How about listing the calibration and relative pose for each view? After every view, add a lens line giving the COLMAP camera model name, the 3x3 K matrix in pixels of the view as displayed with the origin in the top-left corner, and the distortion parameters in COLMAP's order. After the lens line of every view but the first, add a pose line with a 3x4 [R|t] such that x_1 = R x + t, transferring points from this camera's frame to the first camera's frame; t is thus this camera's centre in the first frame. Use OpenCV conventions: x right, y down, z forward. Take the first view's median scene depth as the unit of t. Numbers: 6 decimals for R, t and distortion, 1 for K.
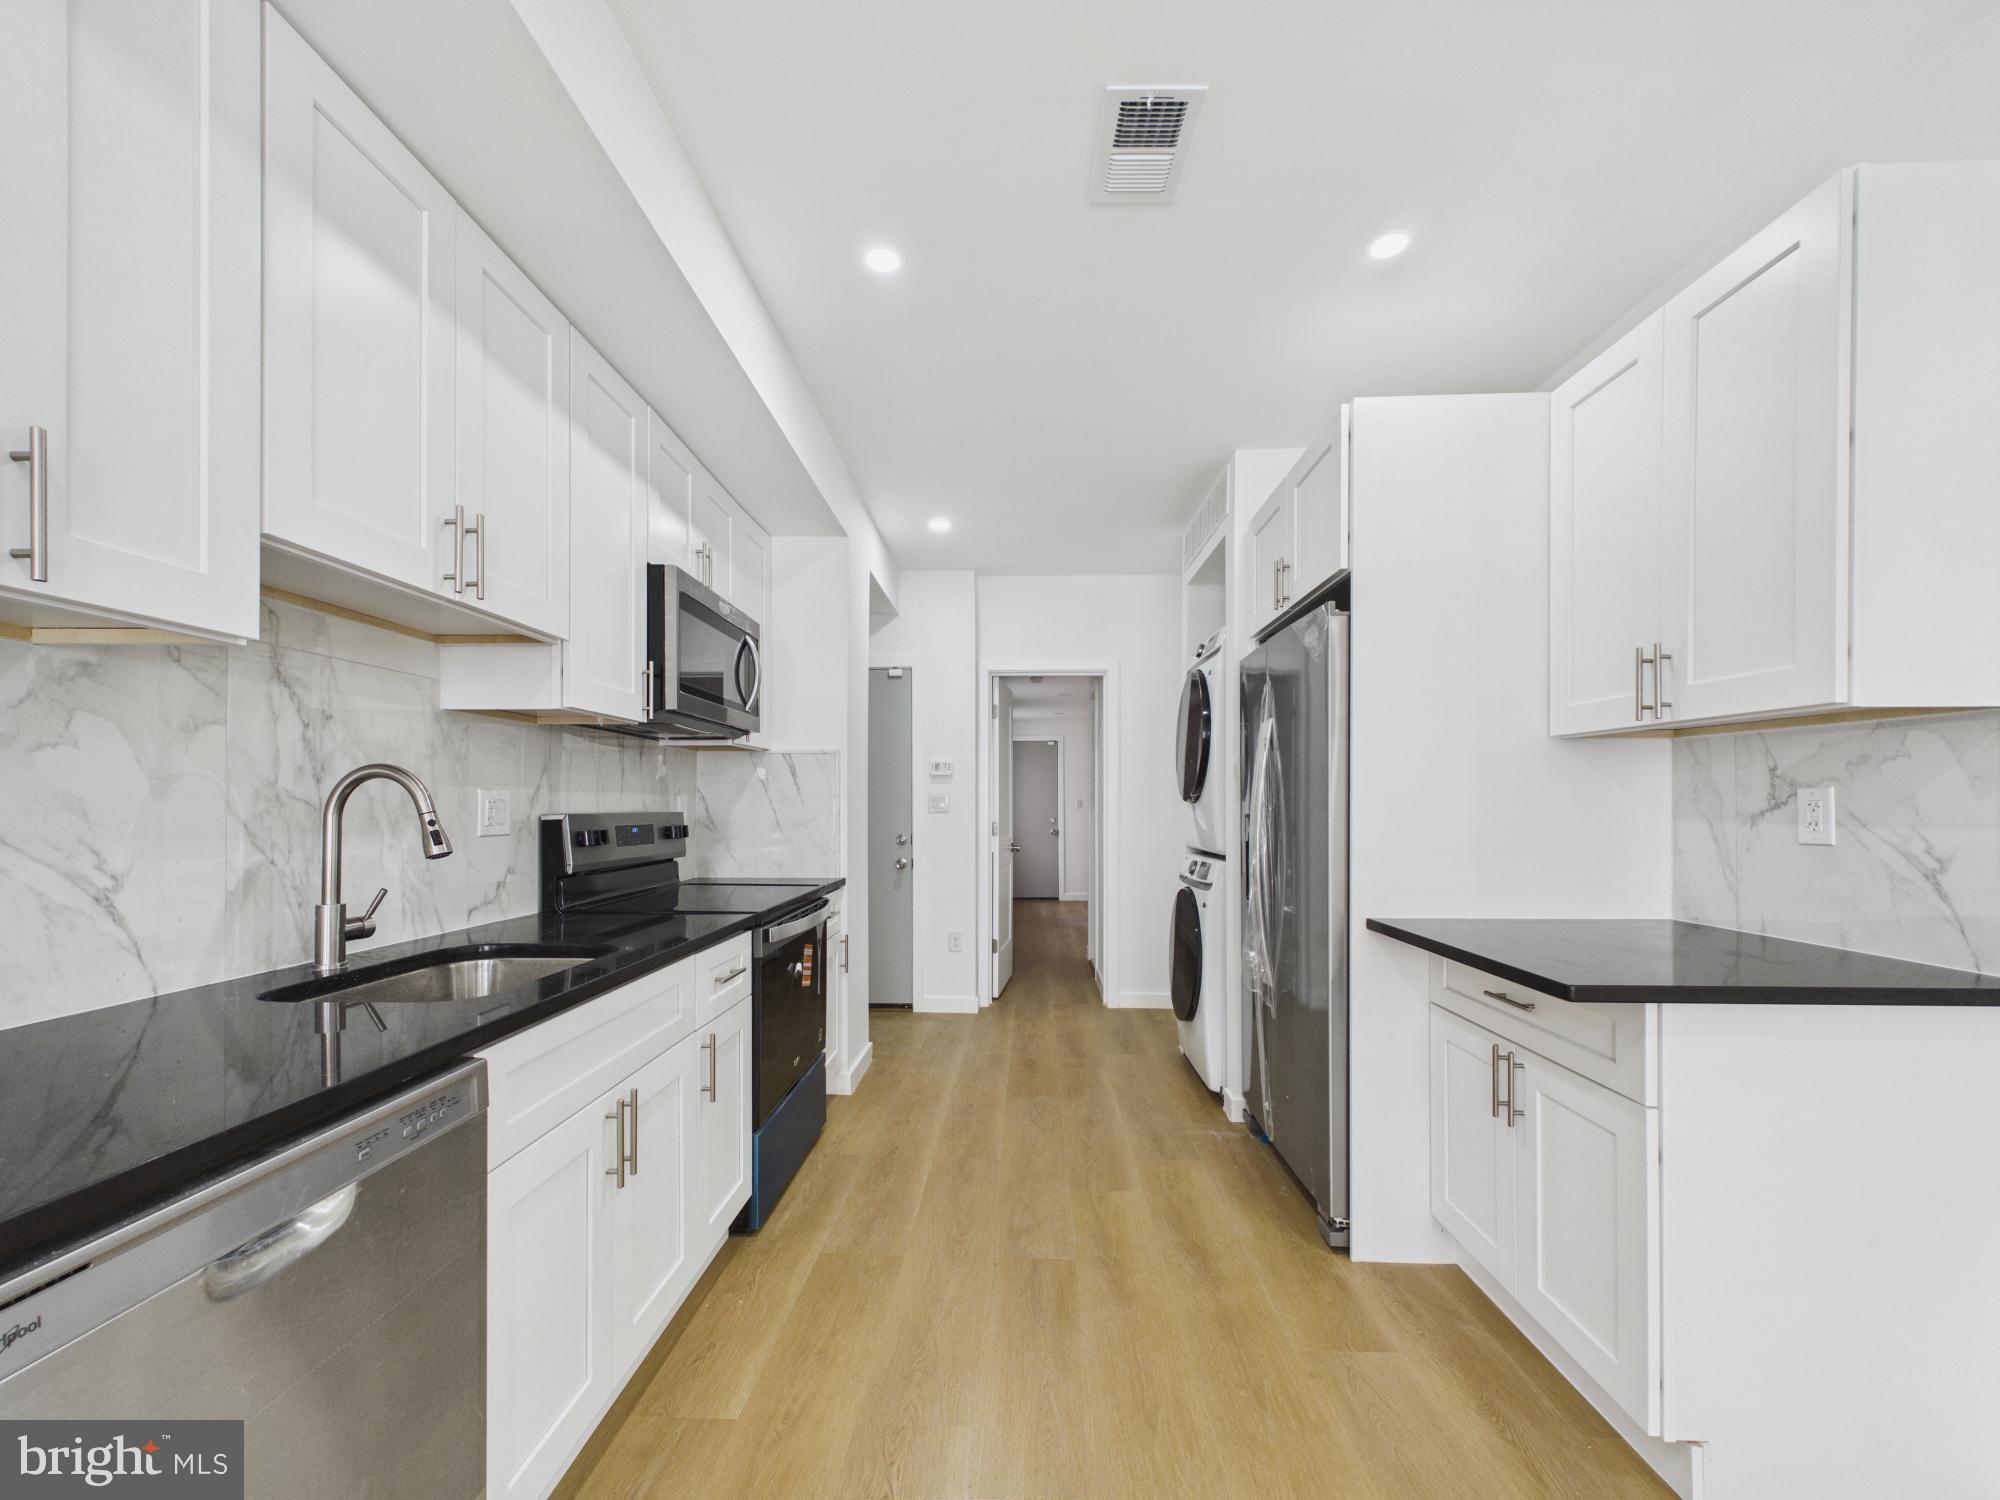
lens RADIAL K [[795.6, 0, 1010.1], [0, 795.6, 805.5], [0, 0, 1]] dist [0.002821, -0.000820]
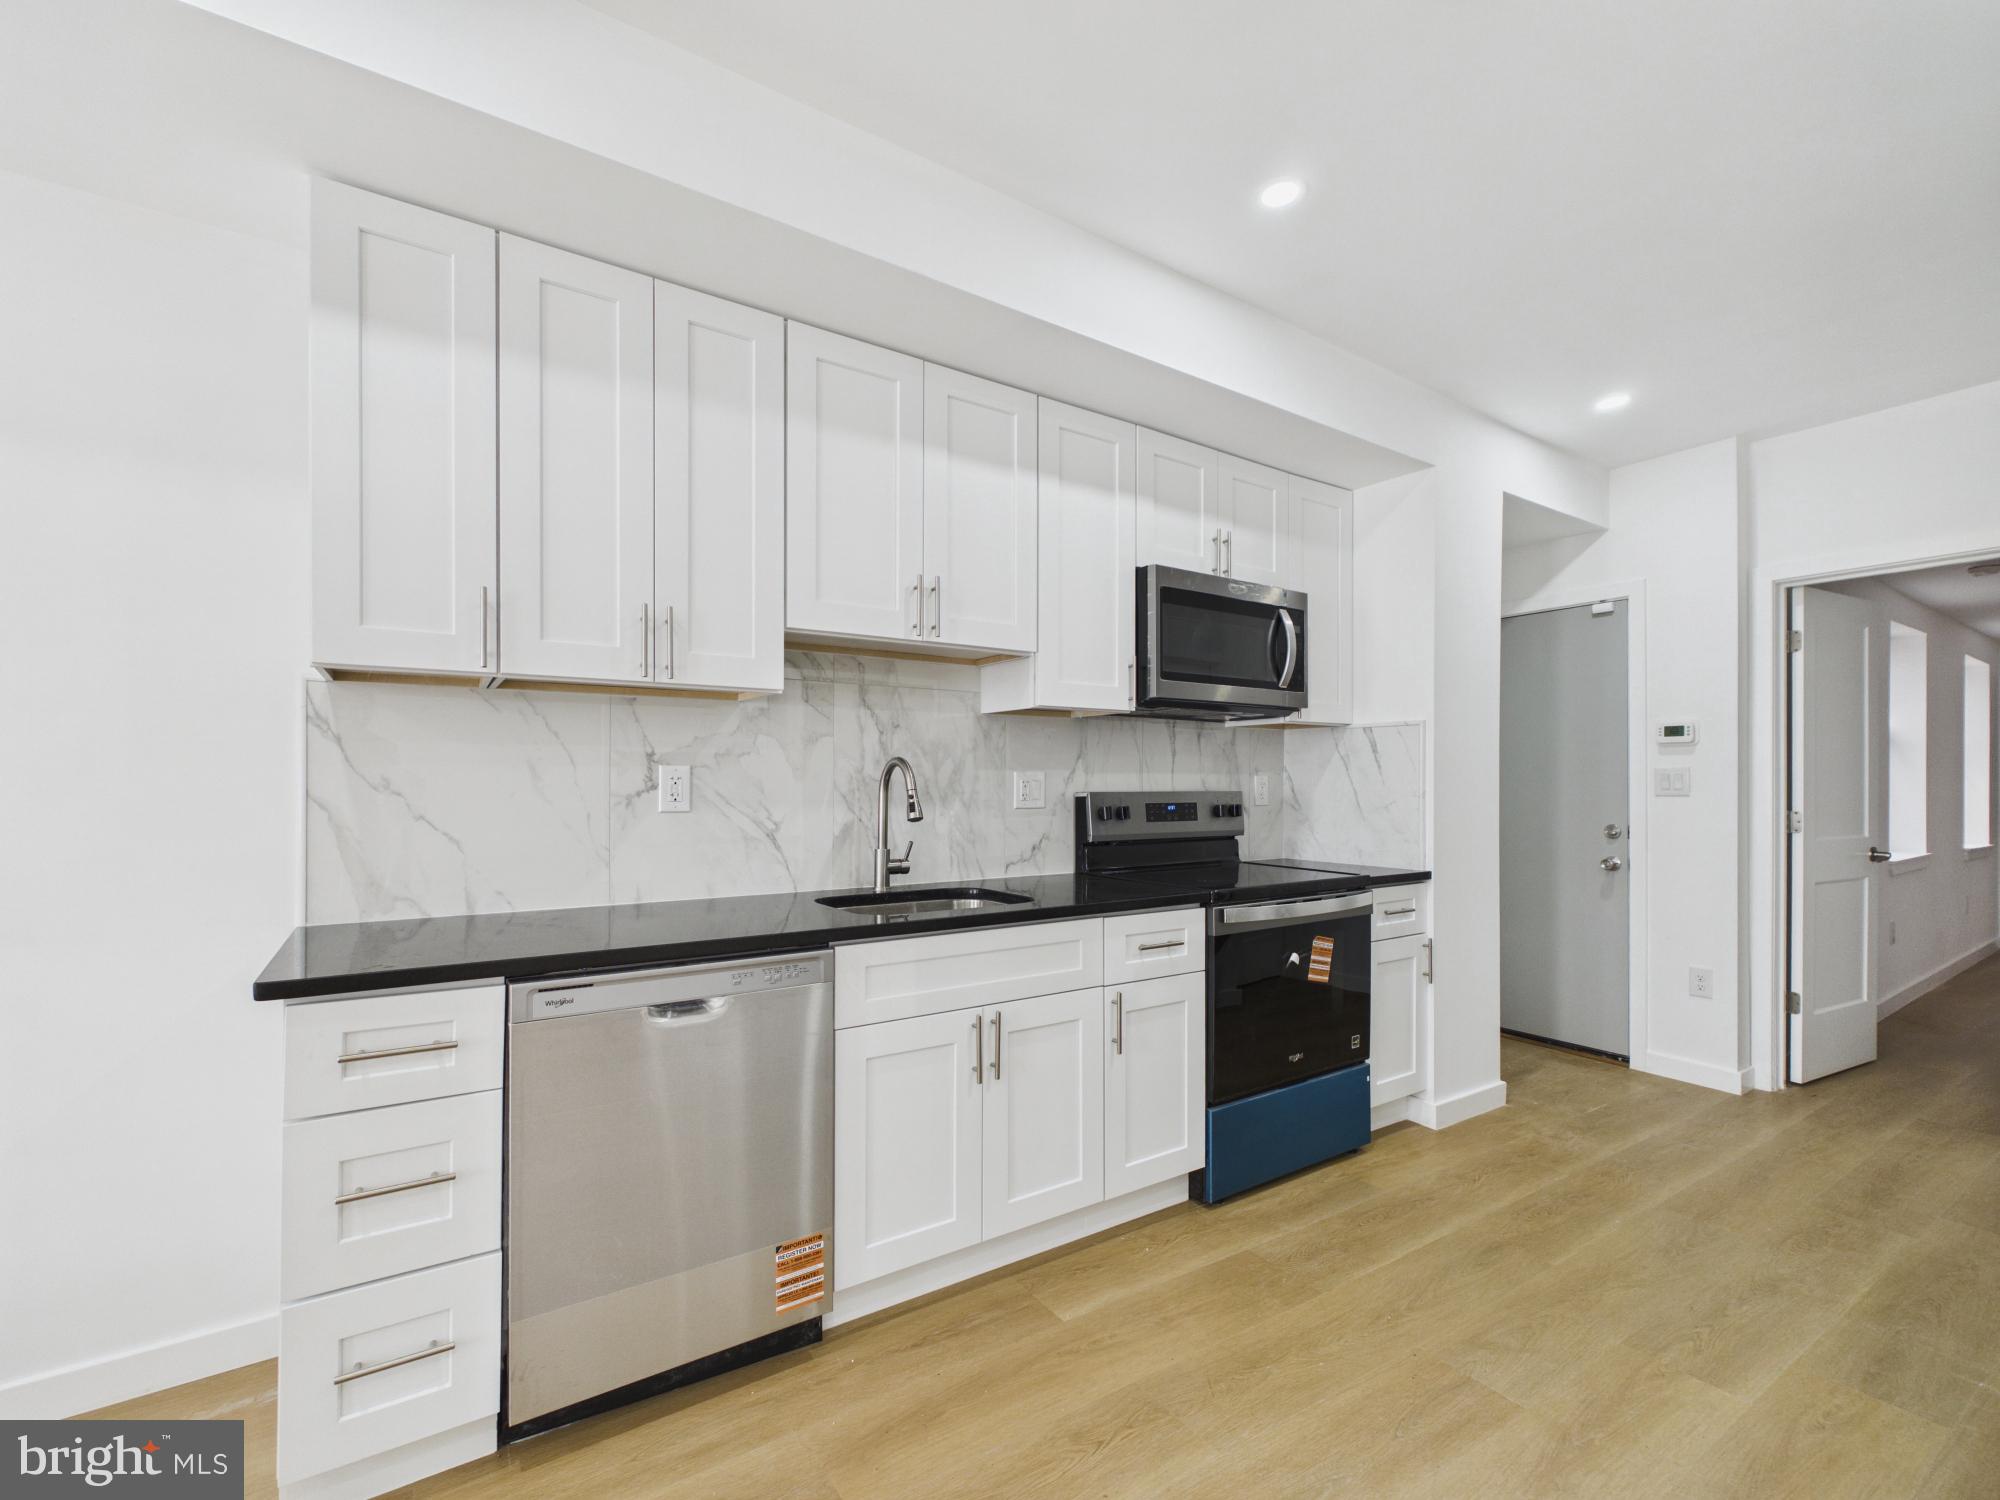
lens RADIAL K [[882.2, 0, 1006.7], [0, 882.2, 783.1], [0, 0, 1]] dist [-0.009102, 0.000113]
pose [[0.575796, -0.000148, -0.817593, 0.465061], [-0.001478, 0.999998, -0.001221, -0.000932], [0.817592, 0.001911, 0.575795, 0.148160]]
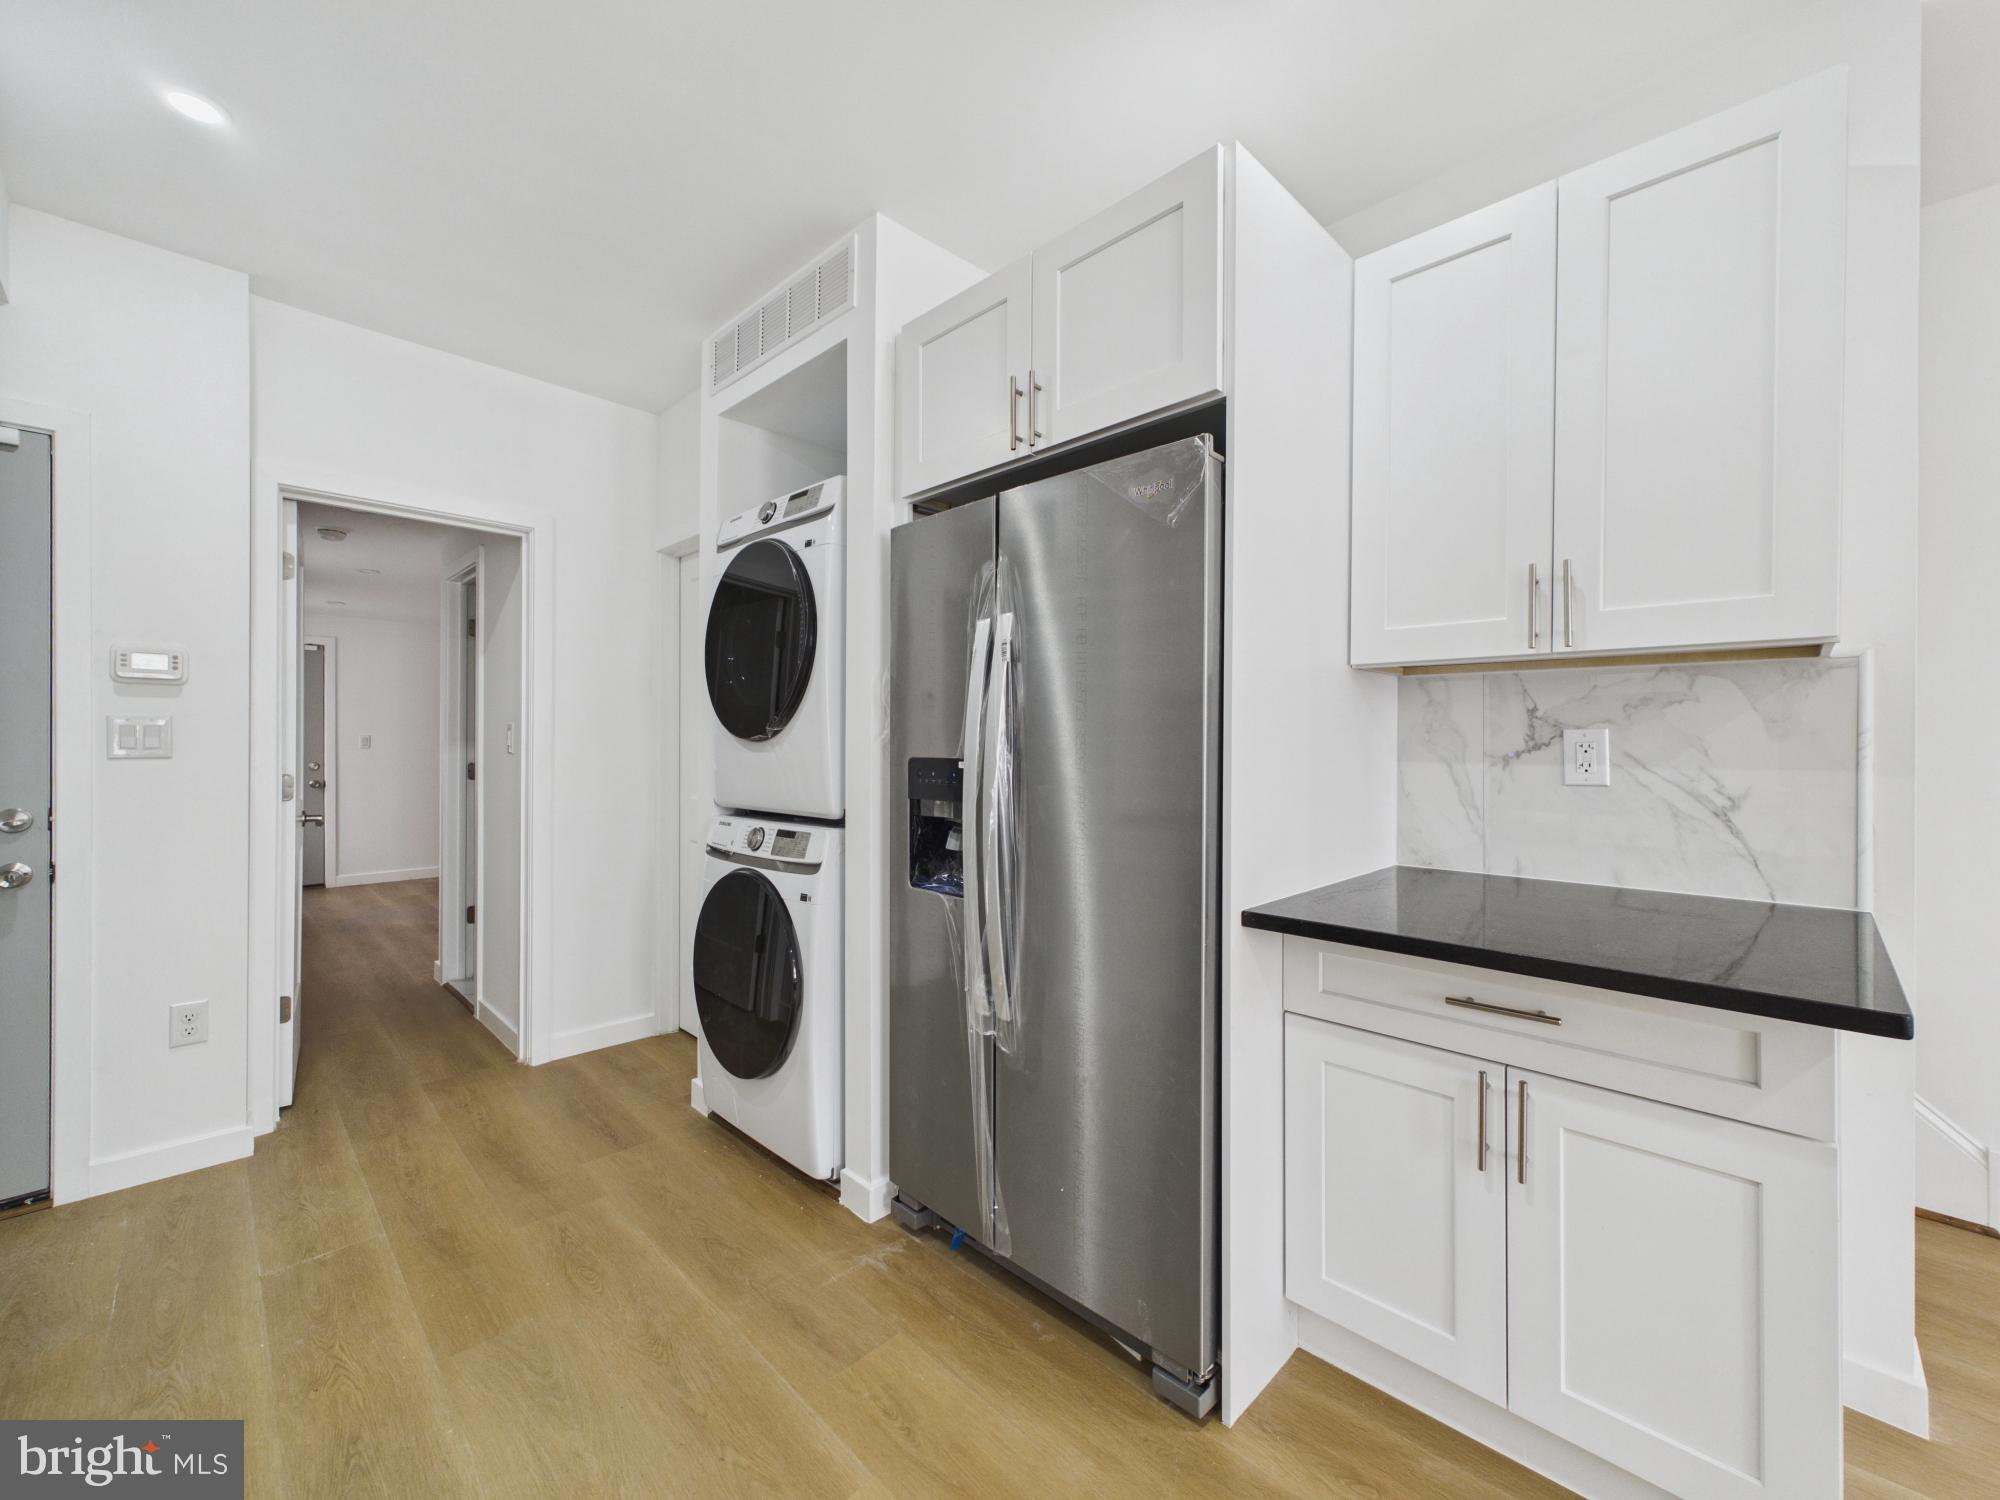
lens RADIAL K [[795.6, 0, 1005.4], [0, 795.6, 744.4], [0, 0, 1]] dist [0.002821, -0.000820]
pose [[0.682727, 0.003391, 0.730666, -0.190871], [-0.002771, 0.999994, -0.002052, 0.000864], [-0.730668, -0.000624, 0.682732, 0.684226]]
